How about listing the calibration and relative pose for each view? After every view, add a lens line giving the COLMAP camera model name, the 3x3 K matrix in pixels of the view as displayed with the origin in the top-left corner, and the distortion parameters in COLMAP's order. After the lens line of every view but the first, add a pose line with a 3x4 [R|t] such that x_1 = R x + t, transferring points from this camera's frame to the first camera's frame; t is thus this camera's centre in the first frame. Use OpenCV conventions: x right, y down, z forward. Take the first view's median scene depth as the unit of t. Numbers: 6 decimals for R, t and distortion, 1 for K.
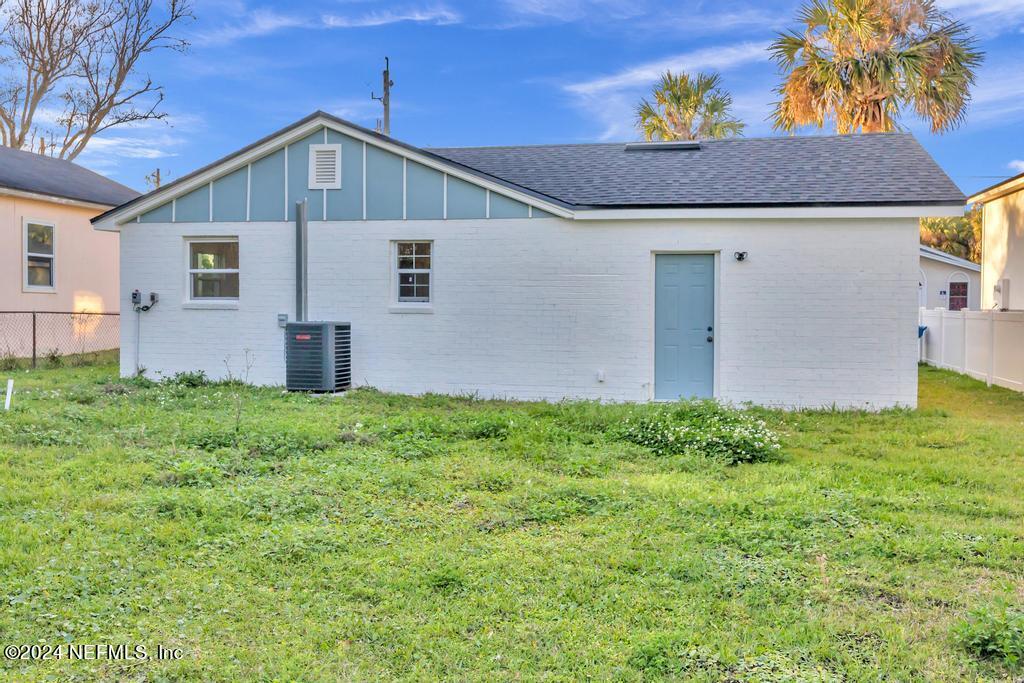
lens RADIAL K [[910.8, 0, 508.7], [0, 910.8, 343.6], [0, 0, 1]] dist [0.048033, 0.010474]
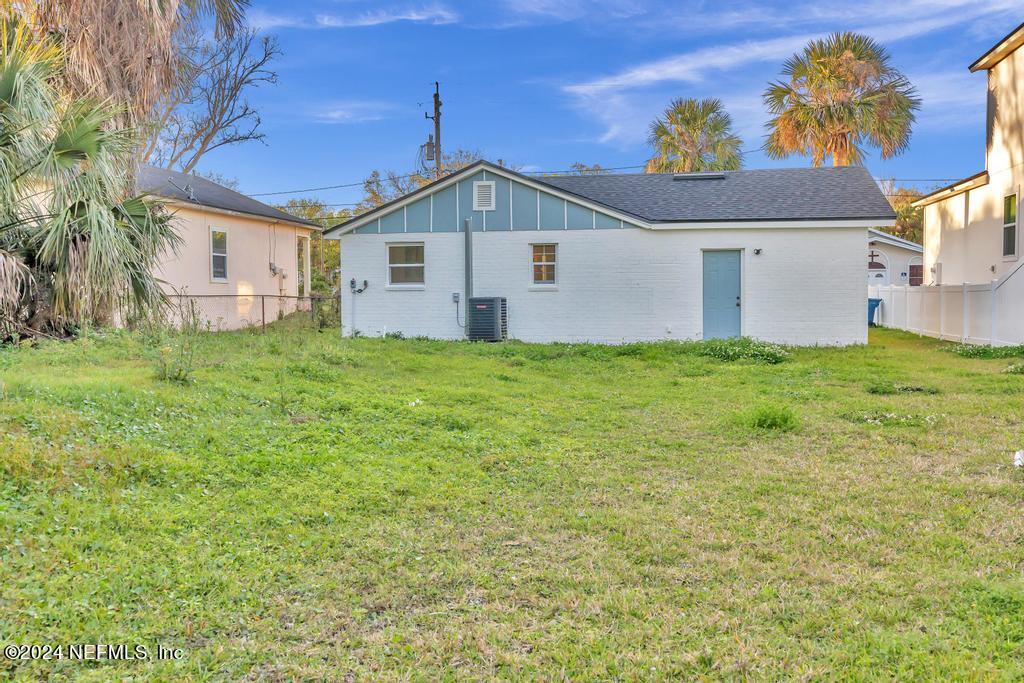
lens RADIAL K [[910.8, 0, 514.9], [0, 910.8, 338.6], [0, 0, 1]] dist [0.048033, 0.010474]
pose [[0.999516, -0.014938, 0.027302, -0.187711], [0.014703, 0.999853, 0.008769, 0.031265], [-0.027429, -0.008363, 0.999589, -0.509053]]
